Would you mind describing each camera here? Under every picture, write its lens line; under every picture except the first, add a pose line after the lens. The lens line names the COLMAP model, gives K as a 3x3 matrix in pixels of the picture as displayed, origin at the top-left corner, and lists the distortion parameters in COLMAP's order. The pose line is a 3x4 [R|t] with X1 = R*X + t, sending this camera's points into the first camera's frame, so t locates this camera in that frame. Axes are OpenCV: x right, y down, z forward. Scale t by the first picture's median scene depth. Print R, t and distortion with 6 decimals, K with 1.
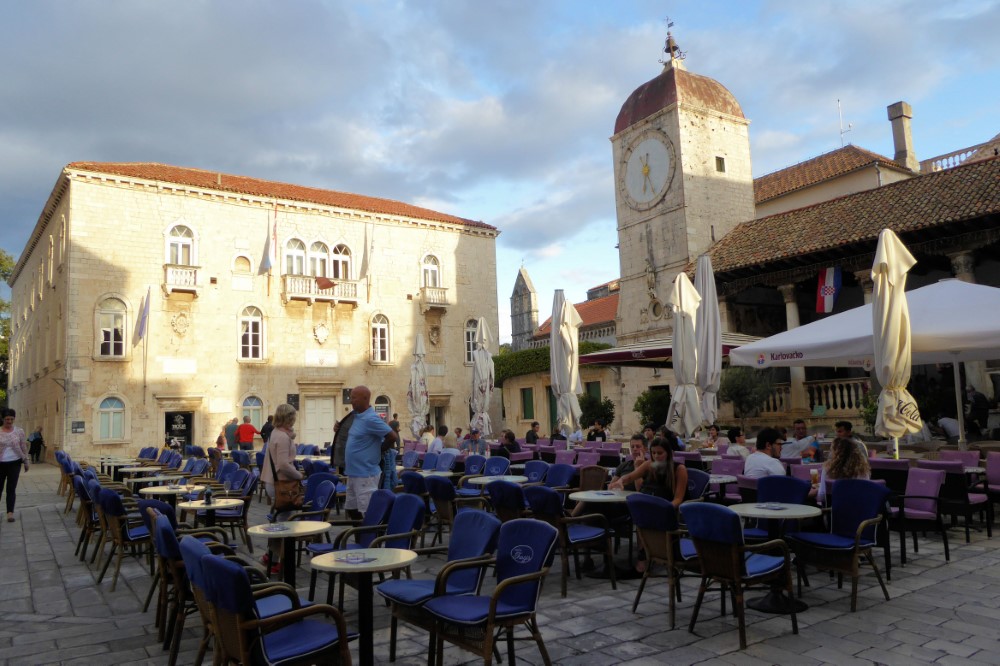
lens RADIAL K [[711.1, 0, 500.0], [0, 711.1, 333.0], [0, 0, 1]] dist [-0.021385, 0.000430]
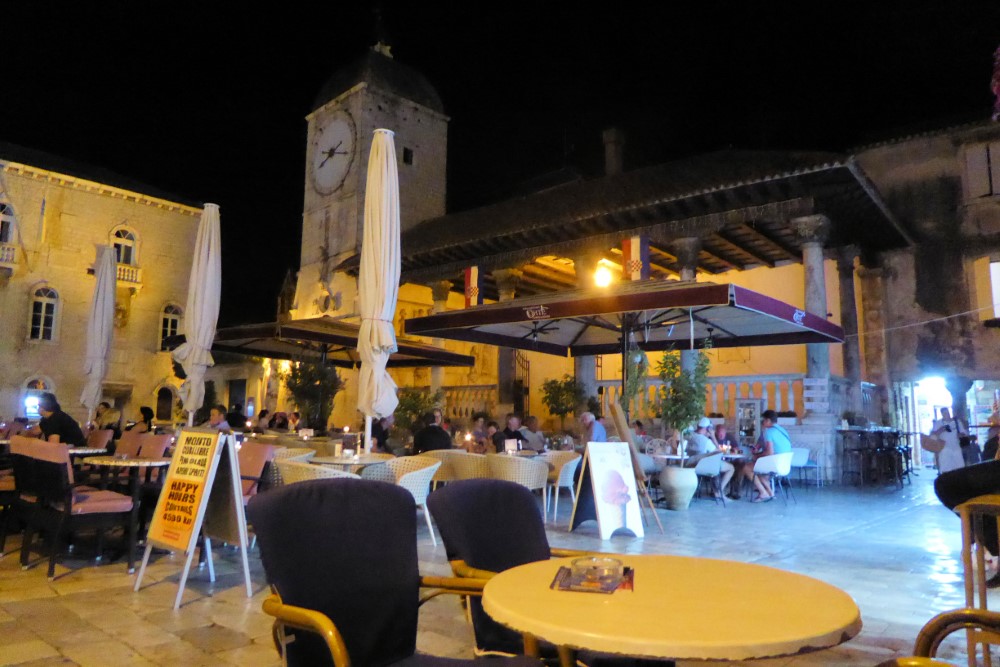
lens RADIAL K [[635.5, 0, 500.0], [0, 635.5, 333.5], [0, 0, 1]] dist [-0.046856, 0.001337]
pose [[0.966763, 0.080316, 0.242733, 0.235255], [-0.075872, 0.996735, -0.027618, 0.011468], [-0.244159, 0.008284, 0.969700, 0.149103]]
